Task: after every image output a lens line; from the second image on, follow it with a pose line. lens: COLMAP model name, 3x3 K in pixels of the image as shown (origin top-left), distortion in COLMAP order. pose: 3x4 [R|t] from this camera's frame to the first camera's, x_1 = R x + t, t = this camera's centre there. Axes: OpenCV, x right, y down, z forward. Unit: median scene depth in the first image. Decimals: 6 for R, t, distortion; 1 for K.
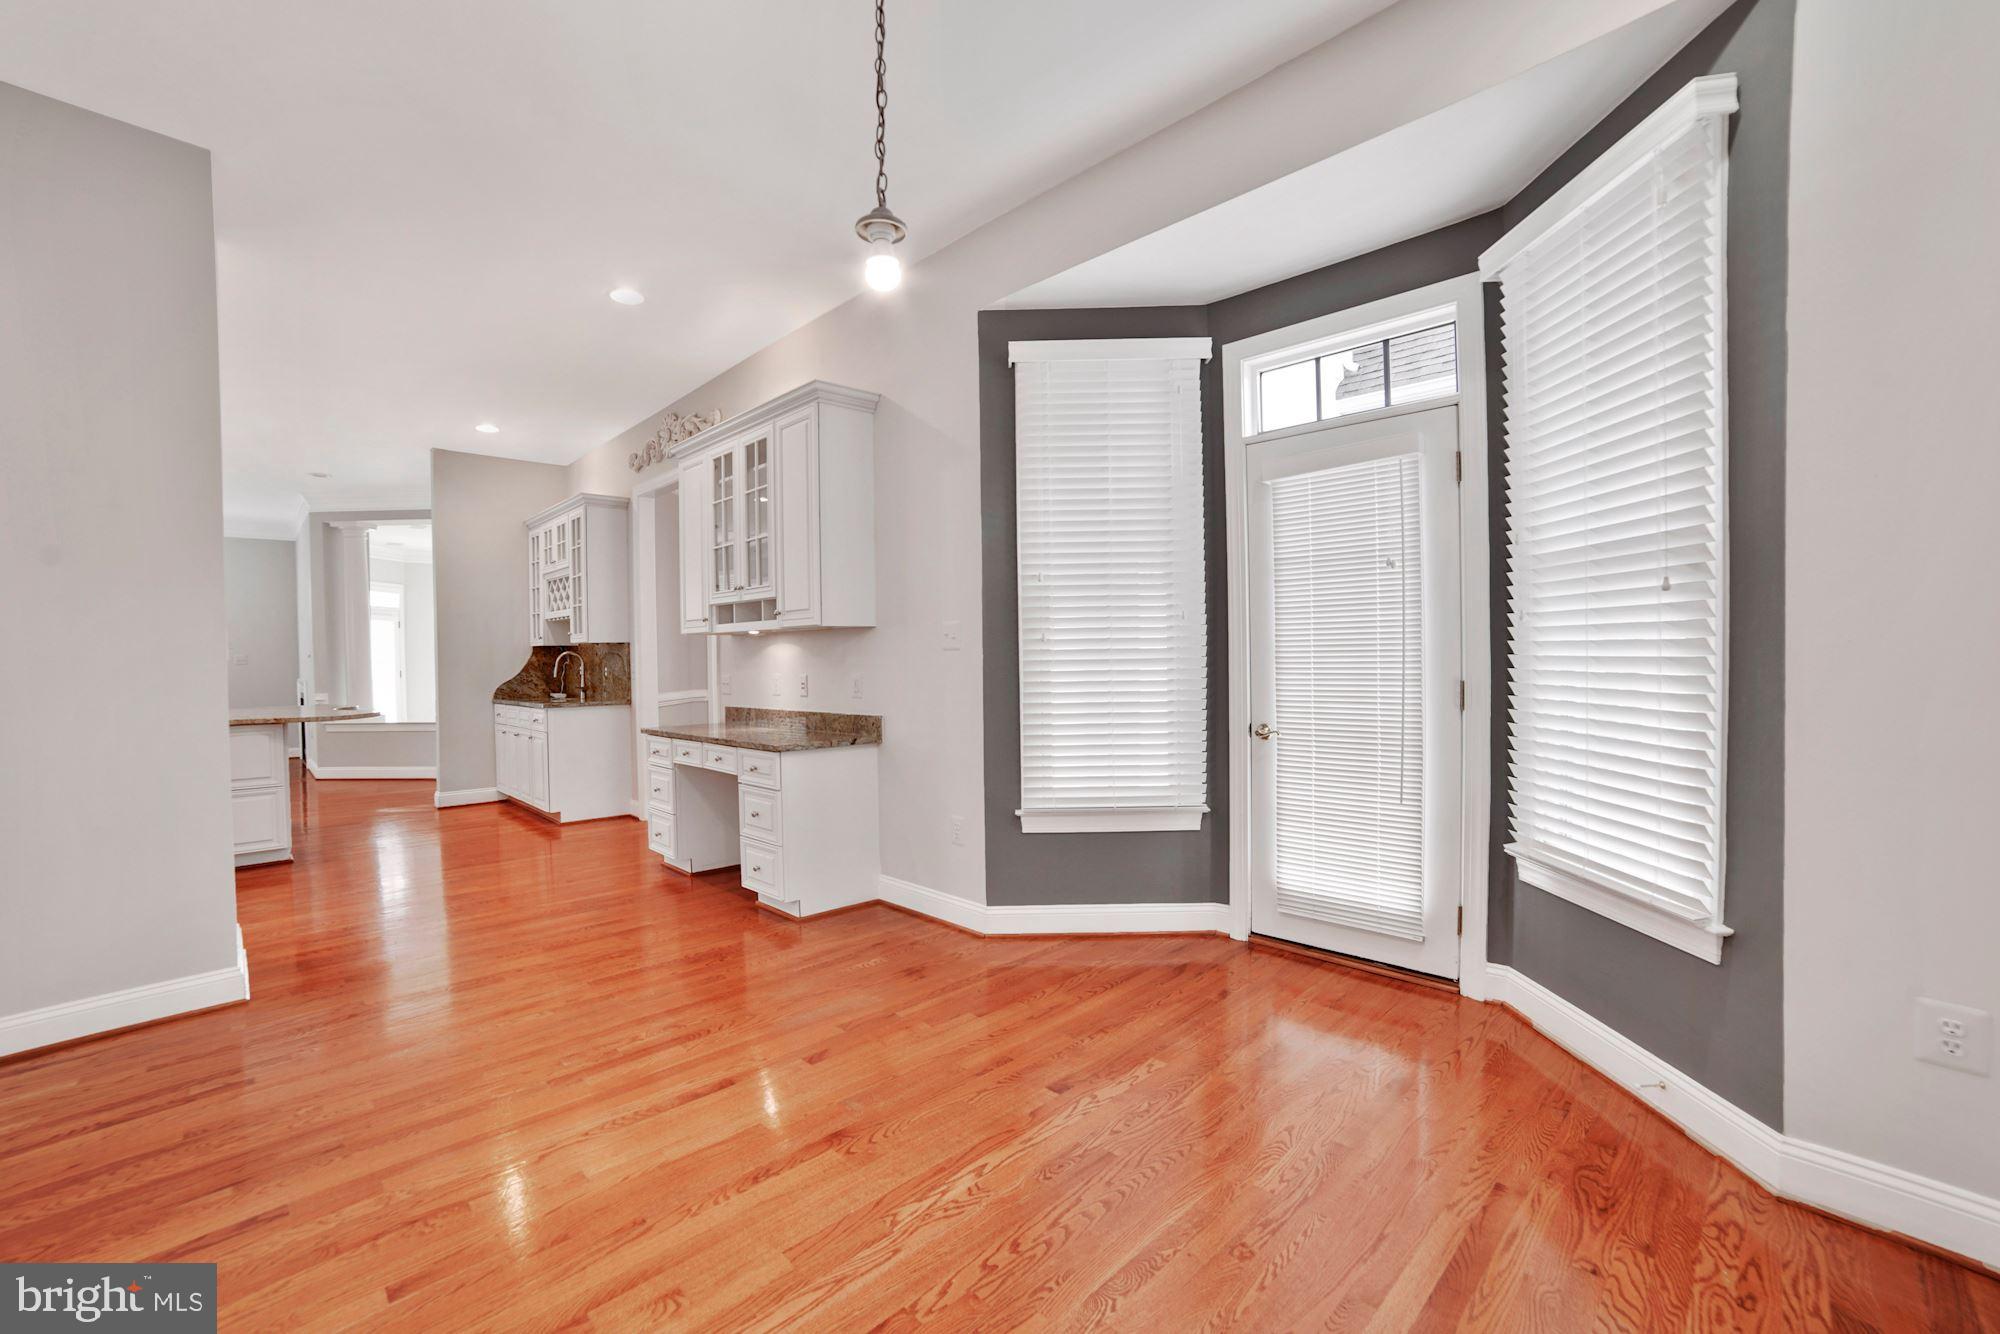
lens RADIAL K [[804.1, 0, 1000.0], [0, 804.1, 667.0], [0, 0, 1]] dist [-0.069379, 0.006796]
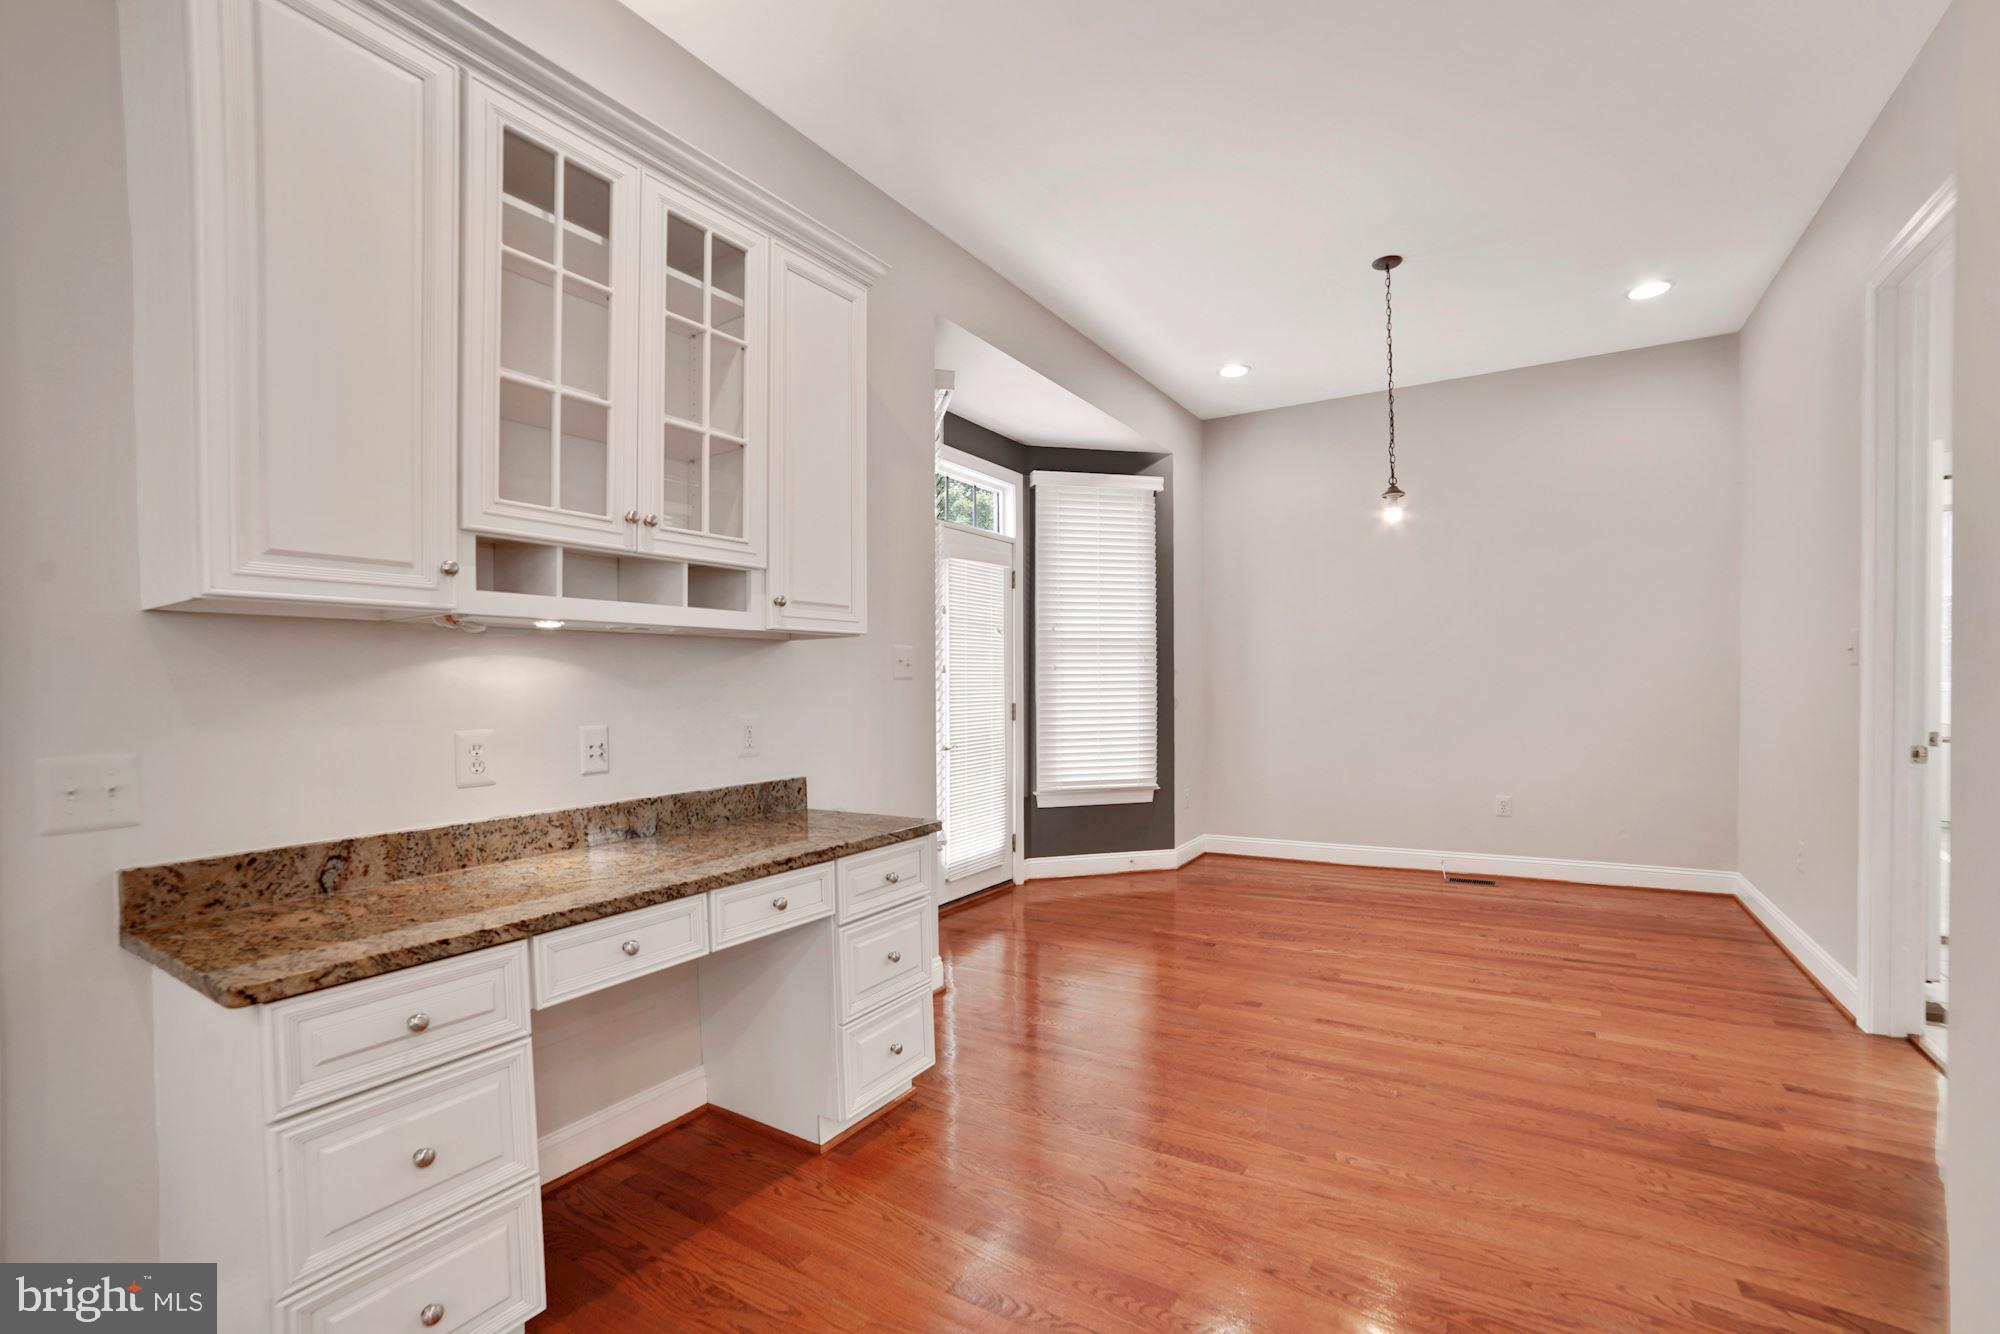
lens RADIAL K [[850.6, 0, 1006.6], [0, 850.6, 676.3], [0, 0, 1]] dist [-0.063678, 0.000512]
pose [[-0.219627, 0.024170, 0.975284, -1.227987], [0.024500, 0.999514, -0.019253, -0.005453], [-0.975276, 0.019666, -0.220113, 1.405227]]
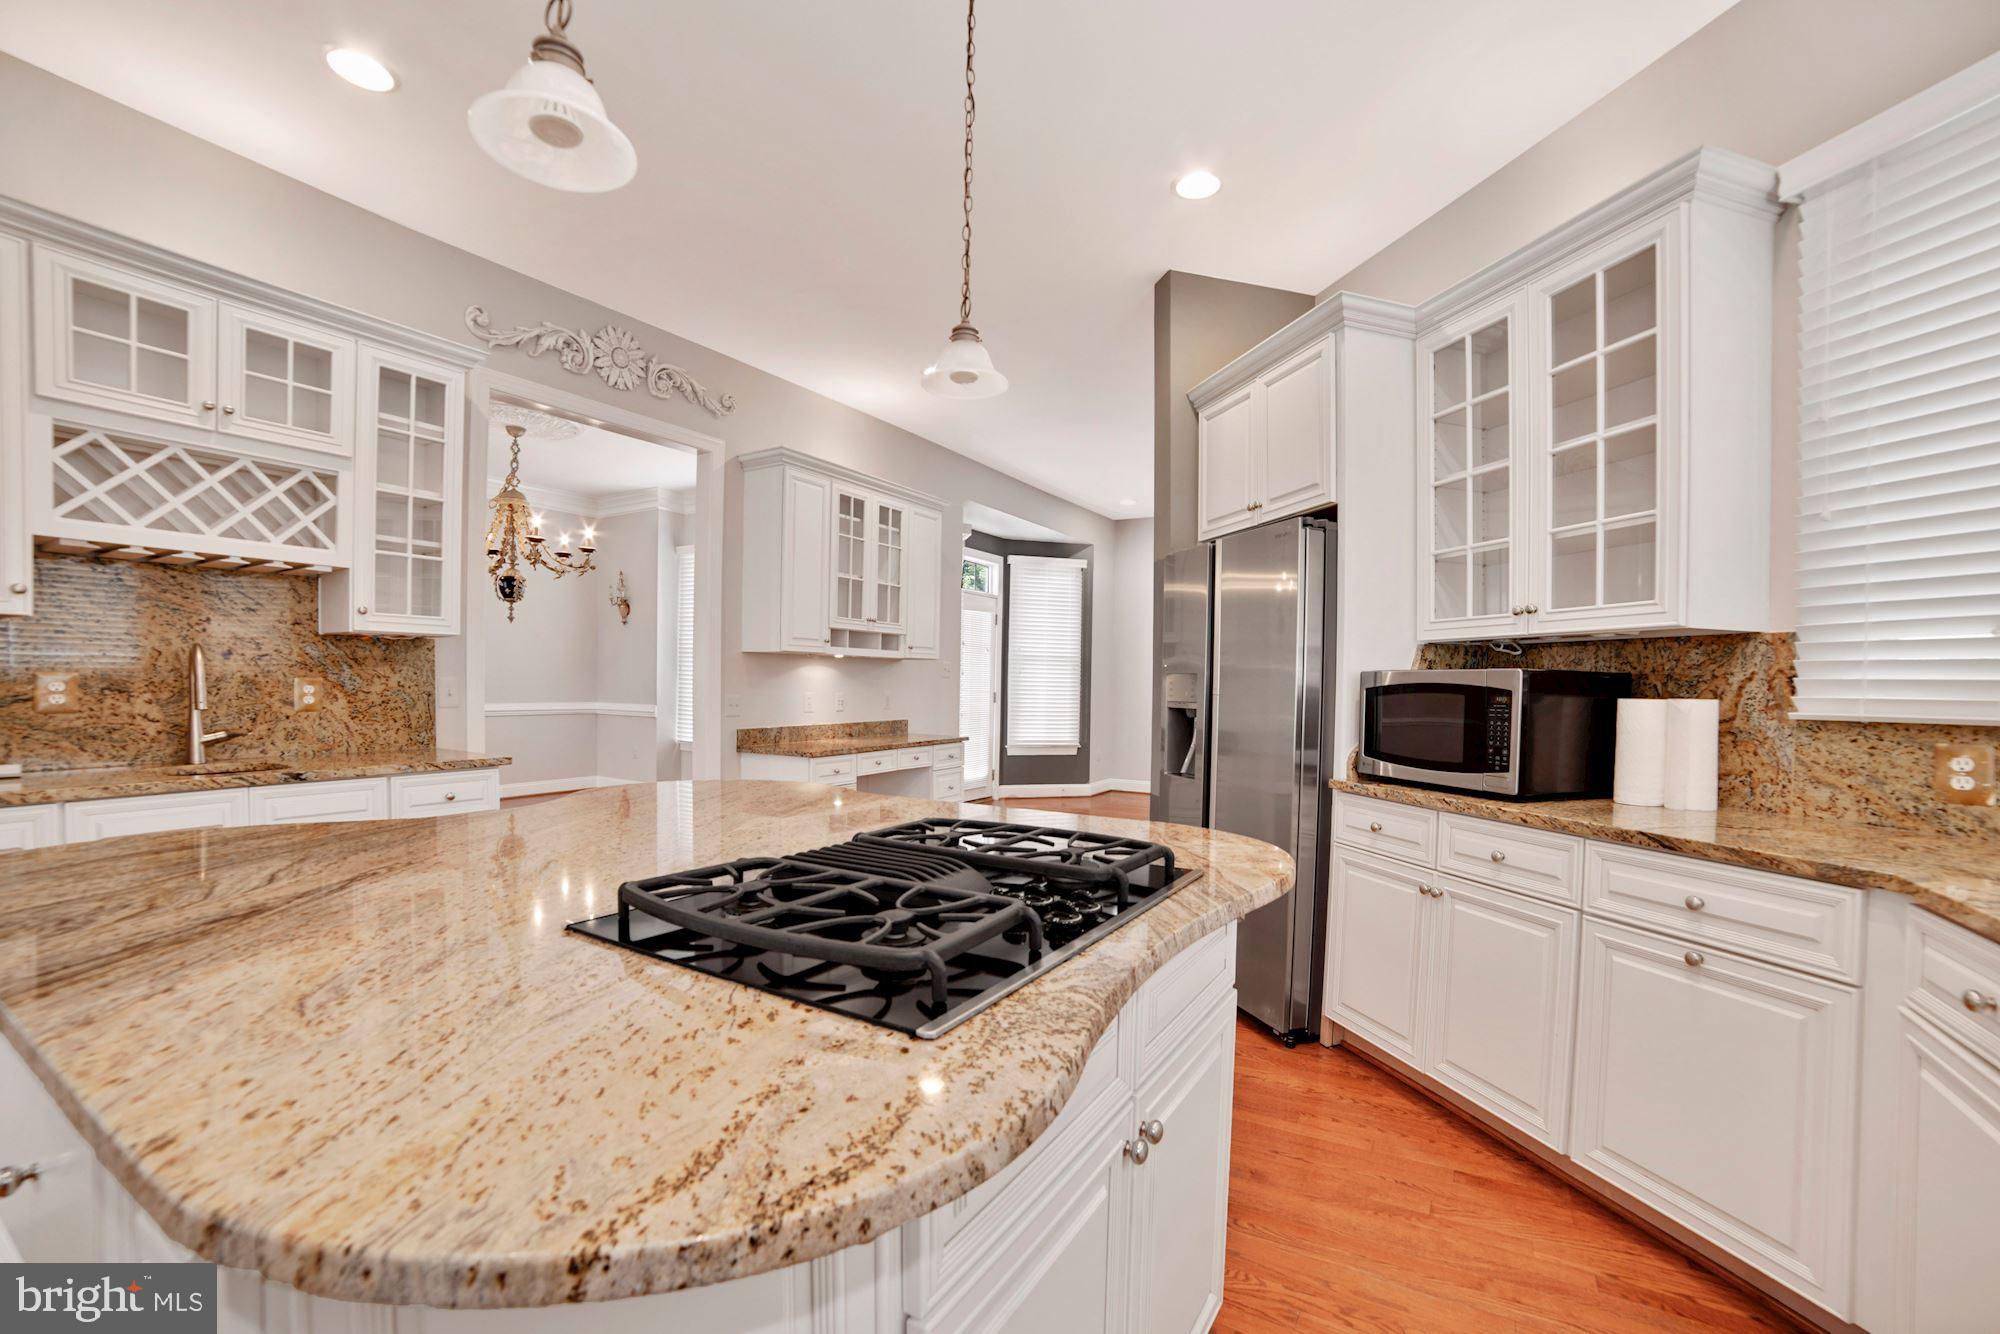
lens RADIAL K [[850.6, 0, 1006.6], [0, 850.6, 676.3], [0, 0, 1]] dist [-0.063678, 0.000512]
pose [[-0.254107, 0.016282, 0.967039, -2.474047], [0.000601, 0.999861, -0.016676, 0.009519], [-0.967176, -0.003657, -0.254081, 1.739983]]
